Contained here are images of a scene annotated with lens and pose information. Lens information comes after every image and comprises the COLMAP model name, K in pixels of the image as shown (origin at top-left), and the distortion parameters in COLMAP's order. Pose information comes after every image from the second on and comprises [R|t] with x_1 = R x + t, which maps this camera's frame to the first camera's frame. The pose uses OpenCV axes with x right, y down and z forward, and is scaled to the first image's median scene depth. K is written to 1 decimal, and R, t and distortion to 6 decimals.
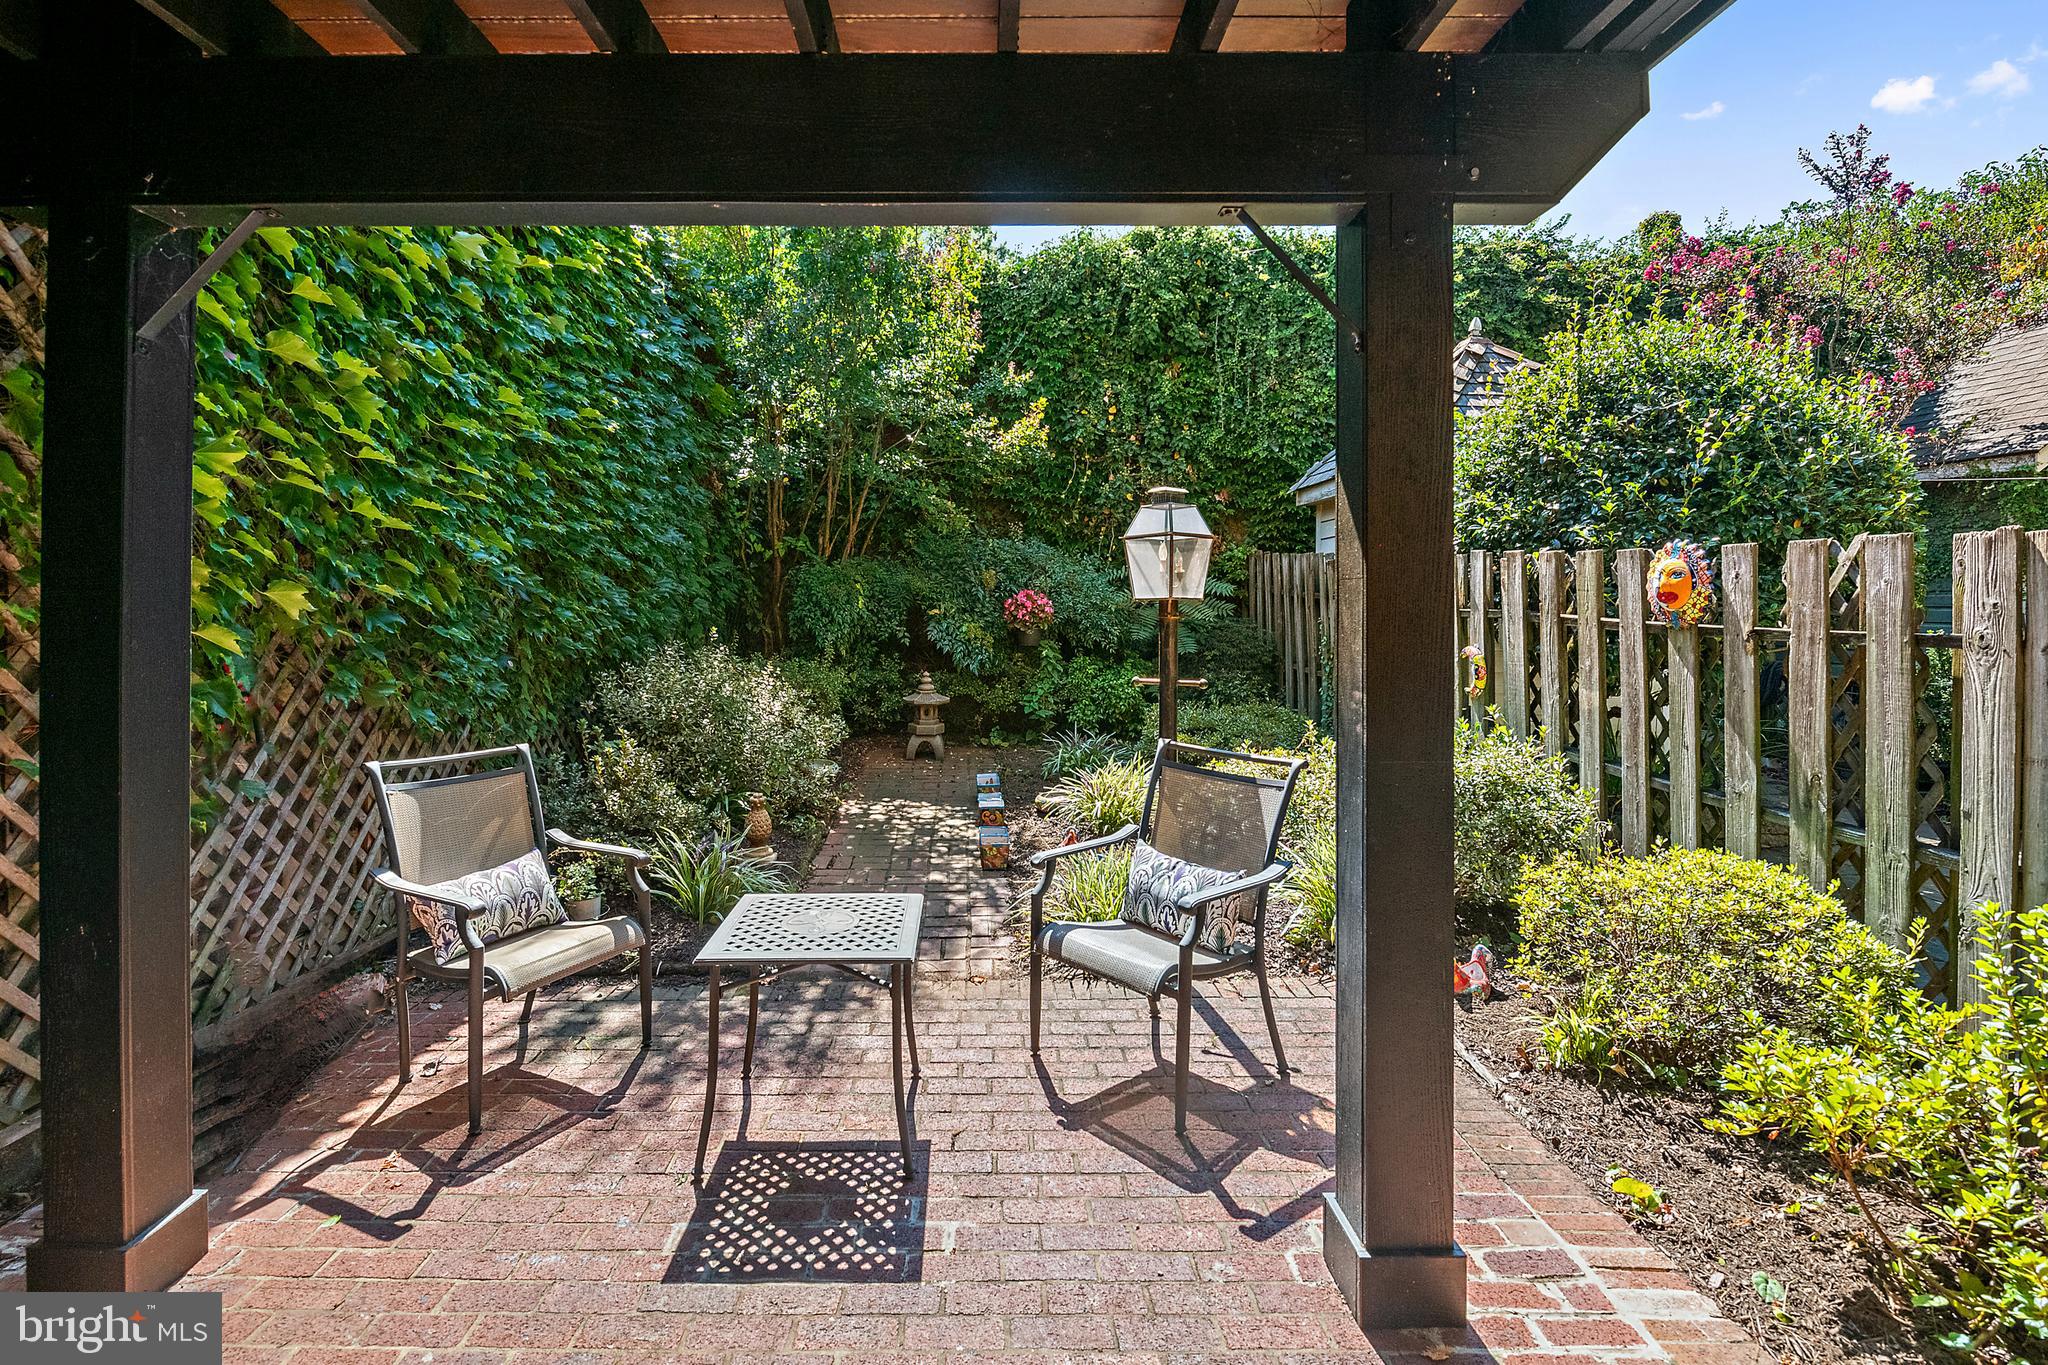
lens RADIAL K [[979.5, 0, 986.9], [0, 979.5, 616.8], [0, 0, 1]] dist [-0.000169, -0.003291]
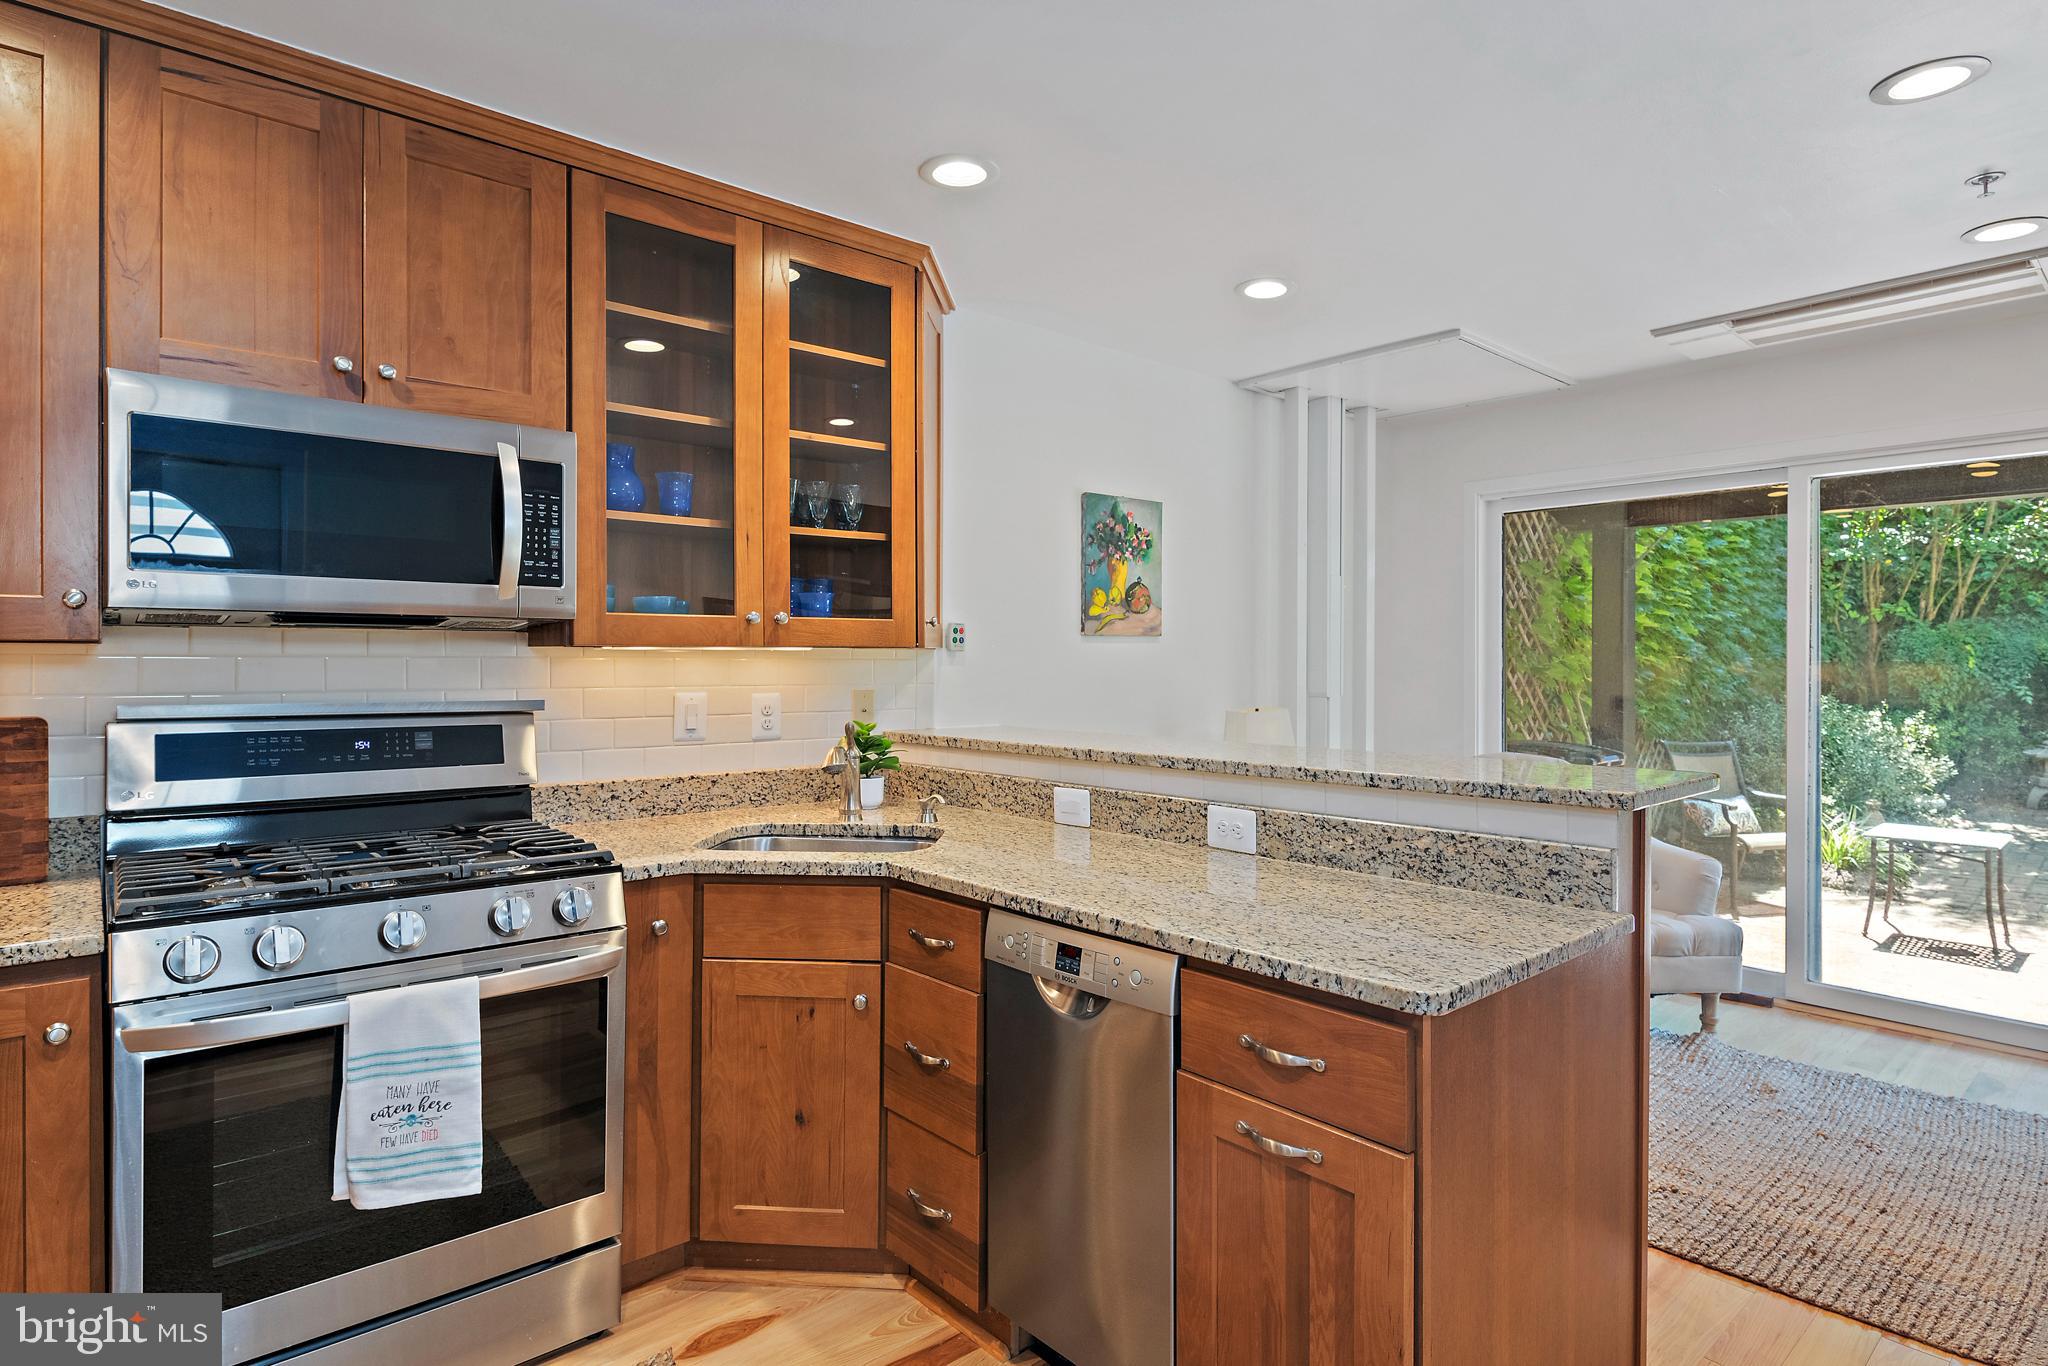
lens RADIAL K [[1085.9, 0, 1008.9], [0, 1085.9, 648.6], [0, 0, 1]] dist [0.005350, -0.005070]
pose [[0.654223, -0.003936, -0.756292, 0.085840], [-0.011482, 0.999820, -0.015136, -0.000084], [0.756215, 0.018586, 0.654059, -0.606505]]
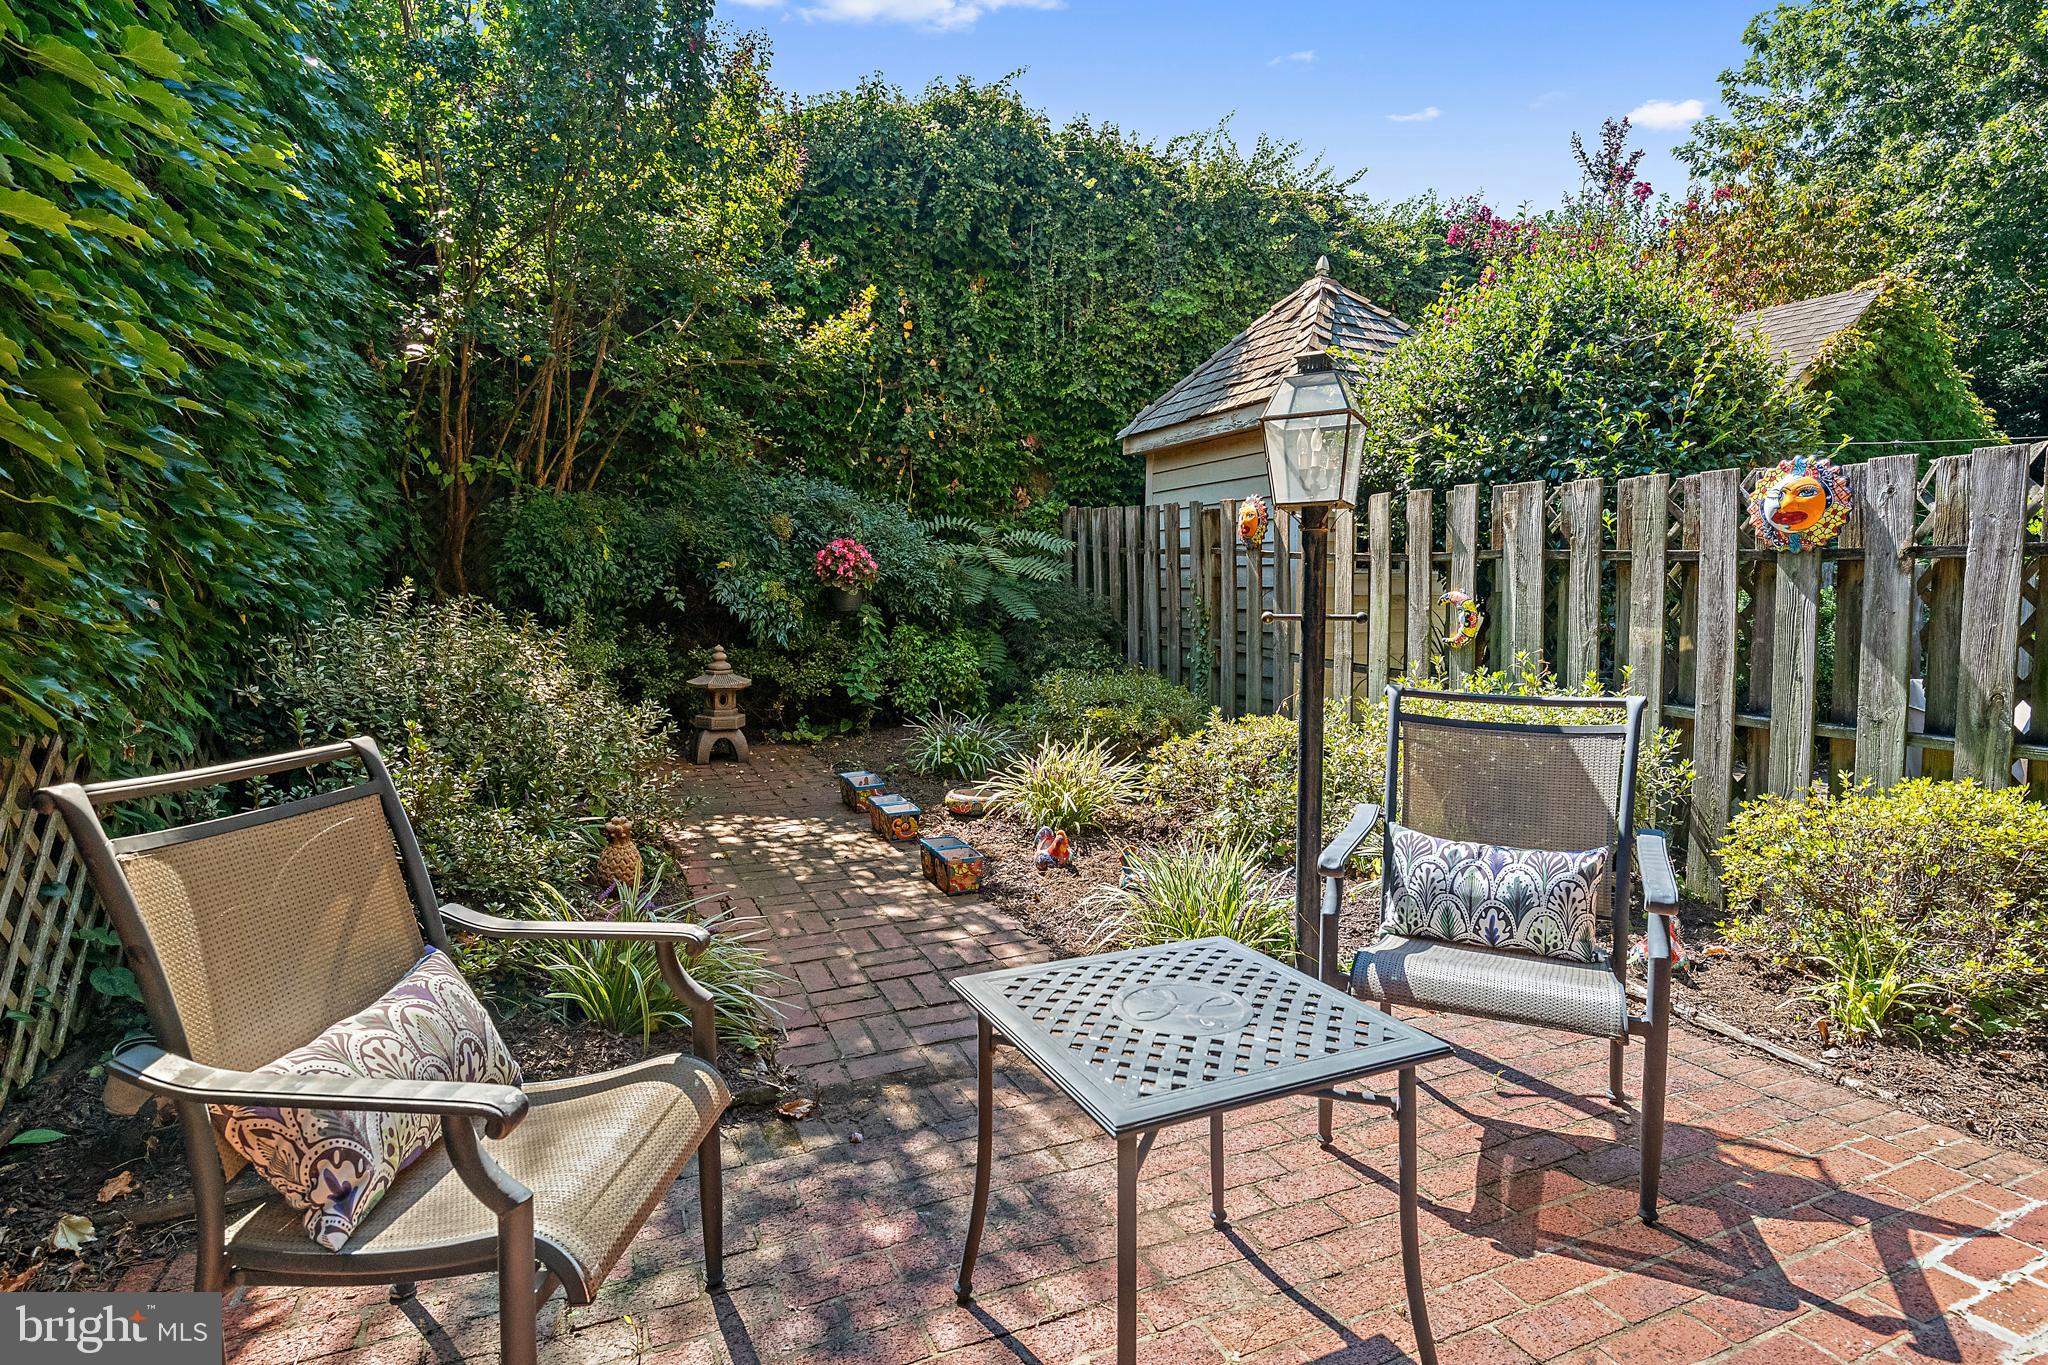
lens RADIAL K [[1043.9, 0, 1029.4], [0, 1043.9, 683.7], [0, 0, 1]] dist [0.002418, -0.007341]
pose [[0.911704, -0.030370, 0.409723, -0.165876], [0.002262, 0.997620, 0.068914, 0.030102], [-0.410841, -0.061902, 0.909603, 0.174409]]
